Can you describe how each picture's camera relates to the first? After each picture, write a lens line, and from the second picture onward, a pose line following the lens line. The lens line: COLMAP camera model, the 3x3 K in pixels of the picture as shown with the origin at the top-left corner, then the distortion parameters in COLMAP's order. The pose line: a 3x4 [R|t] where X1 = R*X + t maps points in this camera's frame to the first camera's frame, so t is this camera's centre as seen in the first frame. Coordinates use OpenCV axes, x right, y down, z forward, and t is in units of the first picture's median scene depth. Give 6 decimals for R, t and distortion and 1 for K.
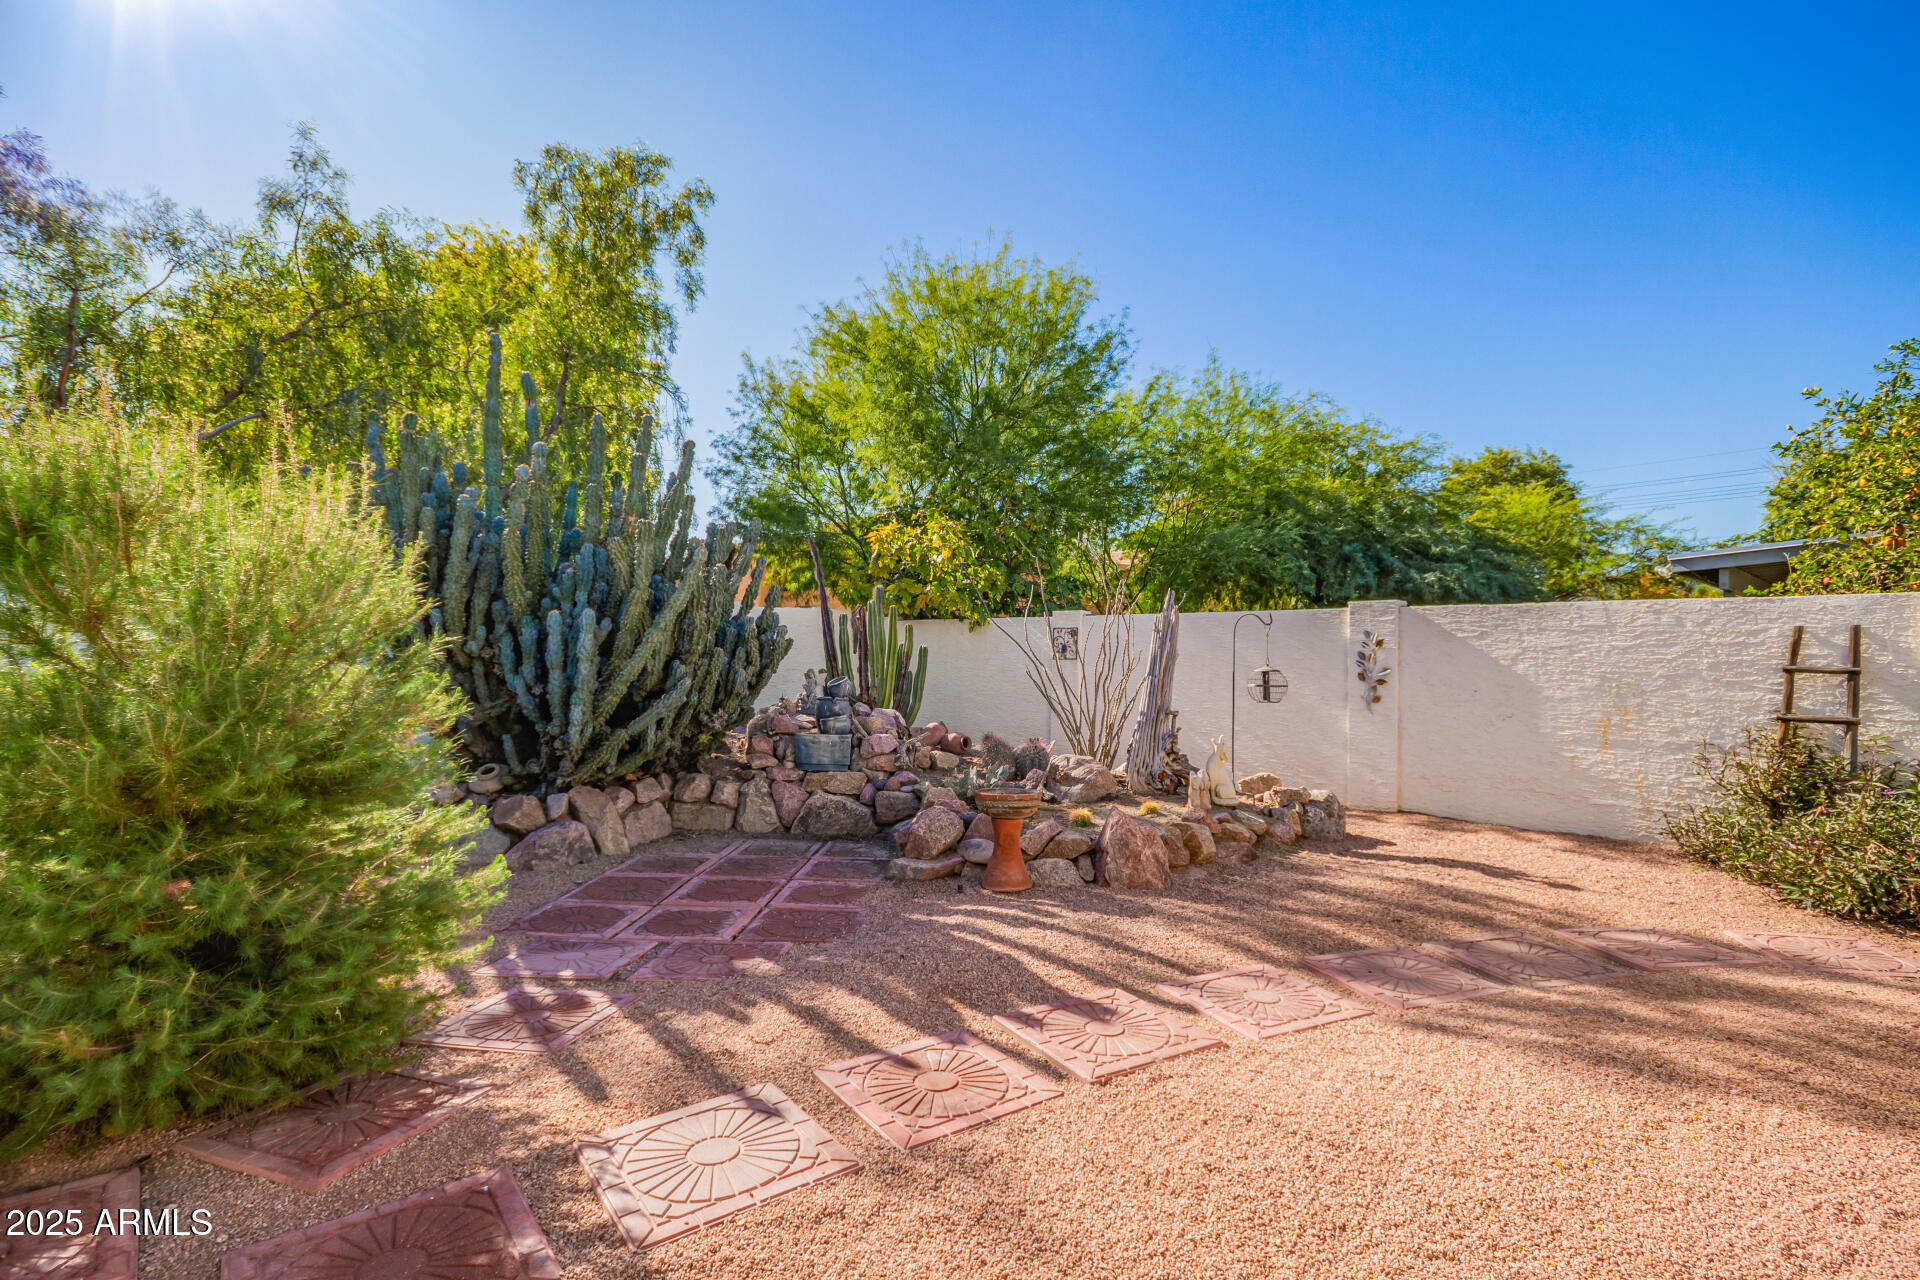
lens RADIAL K [[891.4, 0, 958.4], [0, 891.4, 645.8], [0, 0, 1]] dist [0.003341, -0.001576]
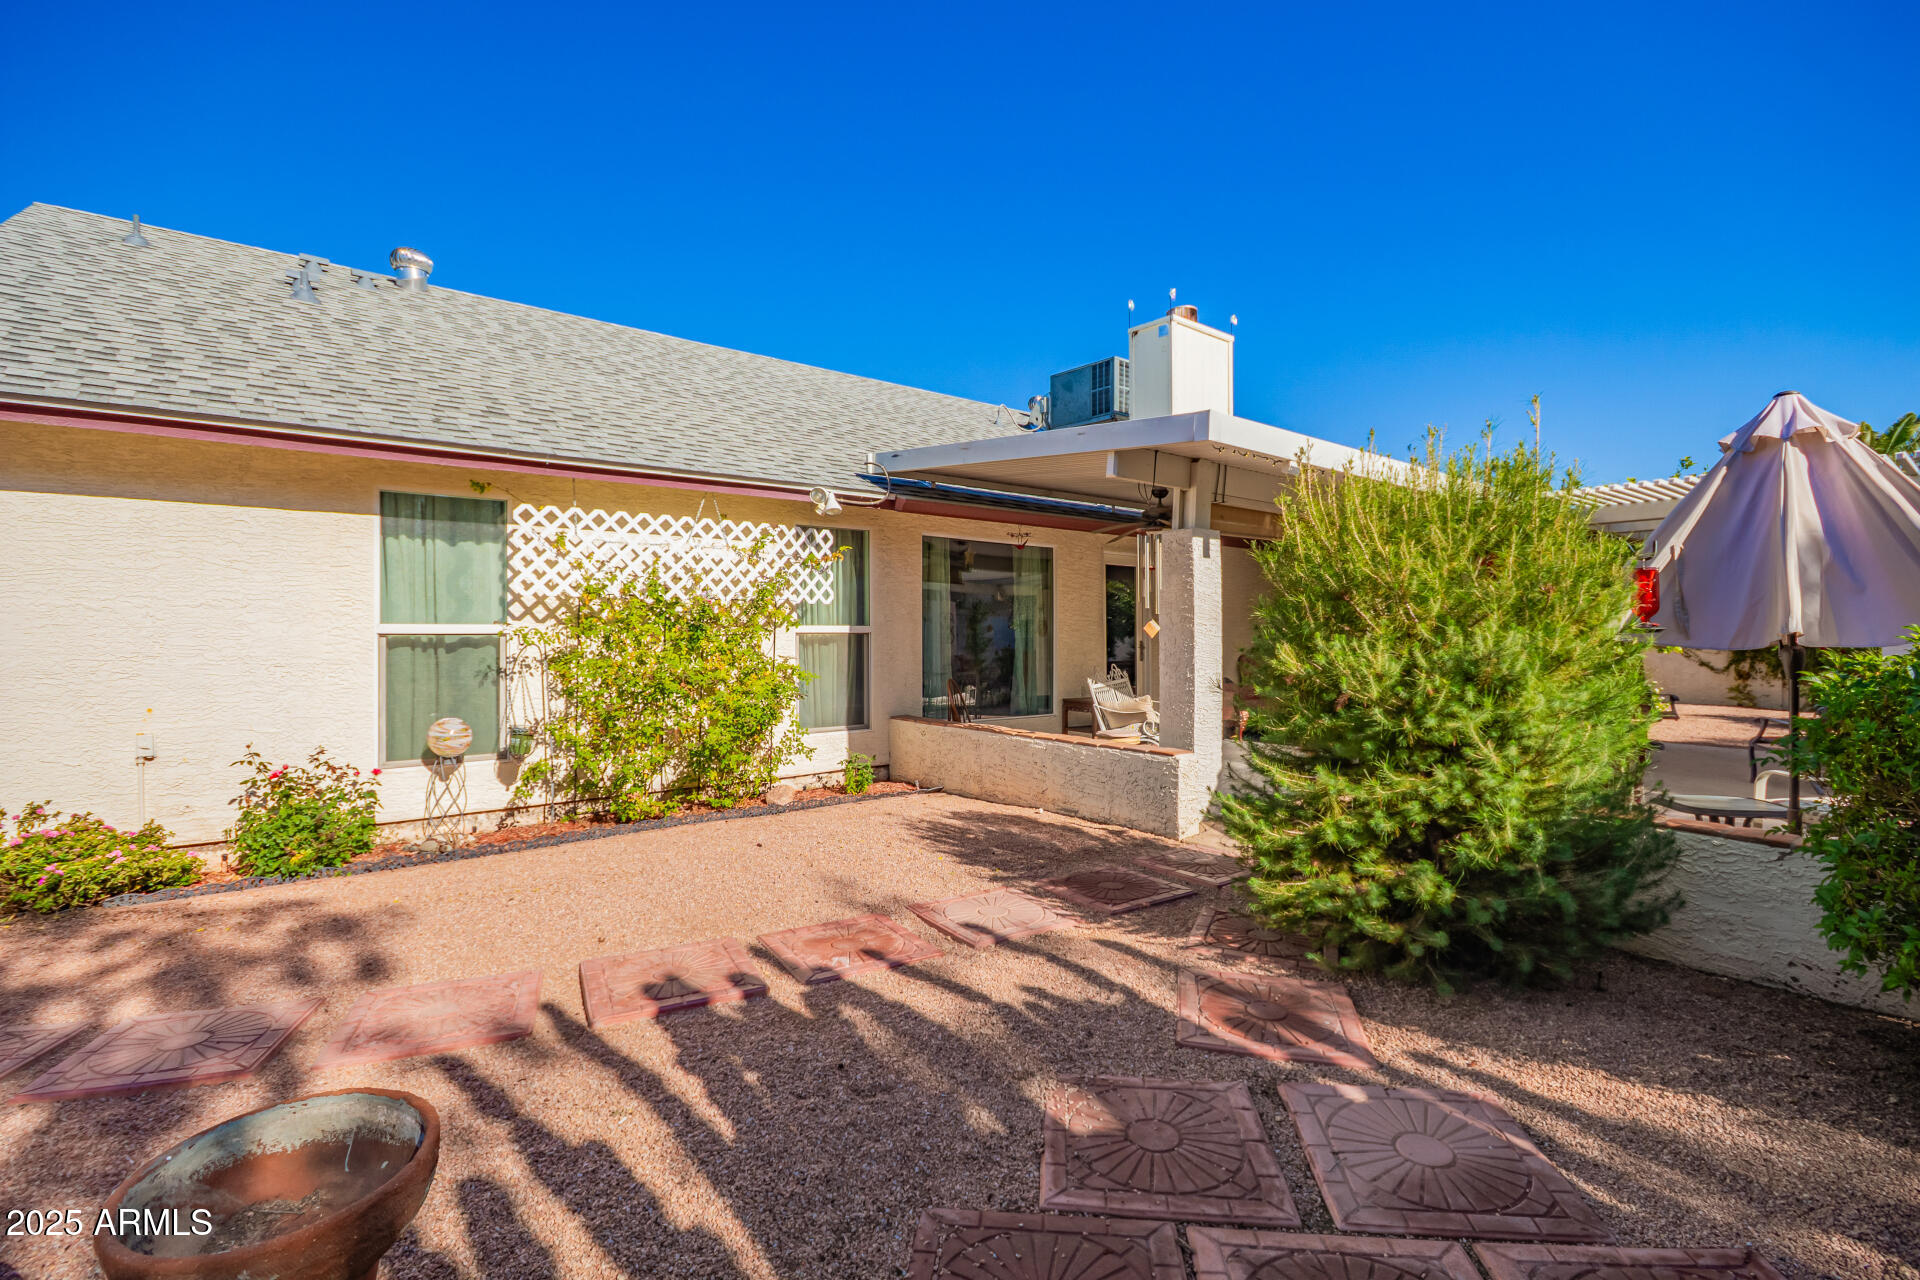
lens RADIAL K [[891.4, 0, 962.6], [0, 891.4, 637.9], [0, 0, 1]] dist [0.003341, -0.001576]
pose [[-0.998544, -0.009187, 0.053148, -0.211769], [-0.009490, 0.999940, -0.005455, 0.041266], [-0.053095, -0.005951, -0.998572, 1.934627]]
